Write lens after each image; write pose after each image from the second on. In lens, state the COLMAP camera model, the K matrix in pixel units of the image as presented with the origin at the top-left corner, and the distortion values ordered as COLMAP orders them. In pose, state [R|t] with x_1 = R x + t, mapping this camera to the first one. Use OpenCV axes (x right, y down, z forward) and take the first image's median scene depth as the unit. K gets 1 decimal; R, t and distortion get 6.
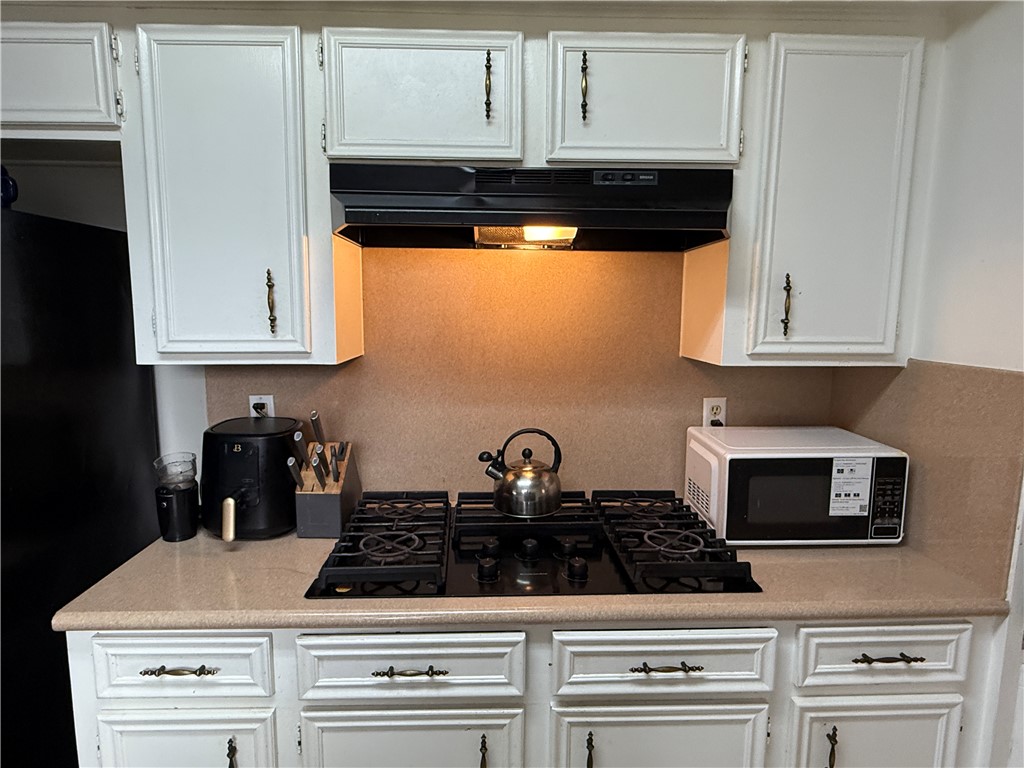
lens RADIAL K [[581.3, 0, 512.5], [0, 581.3, 383.3], [0, 0, 1]] dist [0.000222, -0.000367]
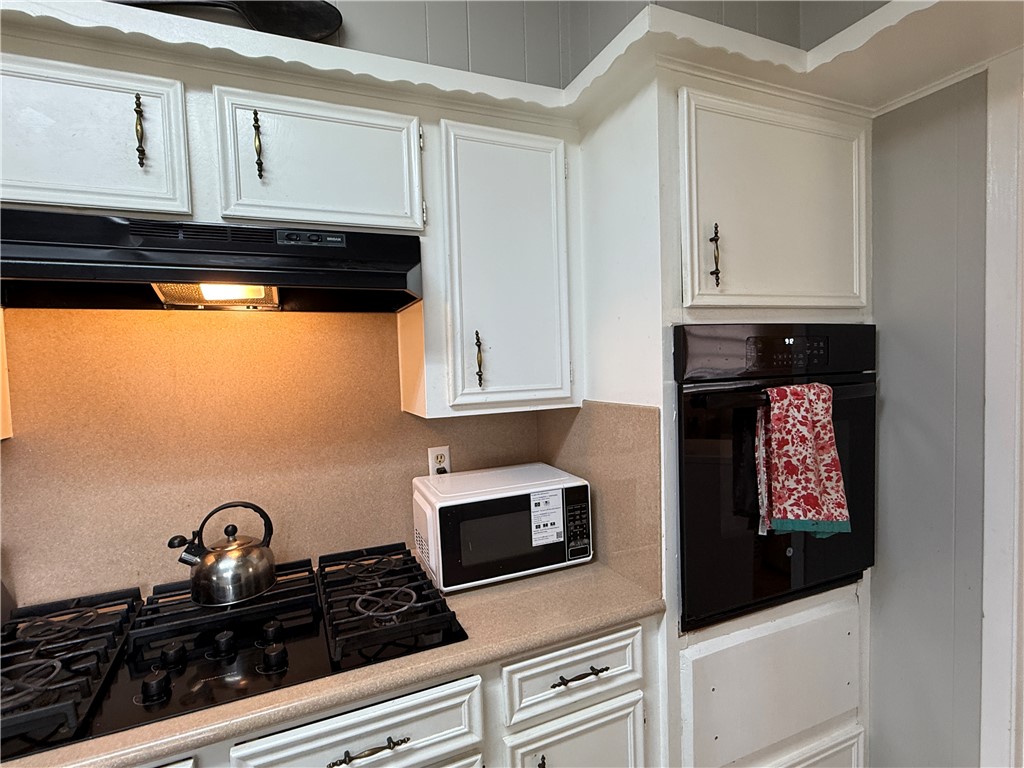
lens RADIAL K [[518.2, 0, 512.4], [0, 518.2, 384.5], [0, 0, 1]] dist [0.002082, -0.001138]
pose [[0.926909, -0.054211, 0.371350, 0.164385], [0.087694, 0.993405, -0.073868, -0.008624], [-0.364896, 0.101034, 0.925550, 0.074284]]
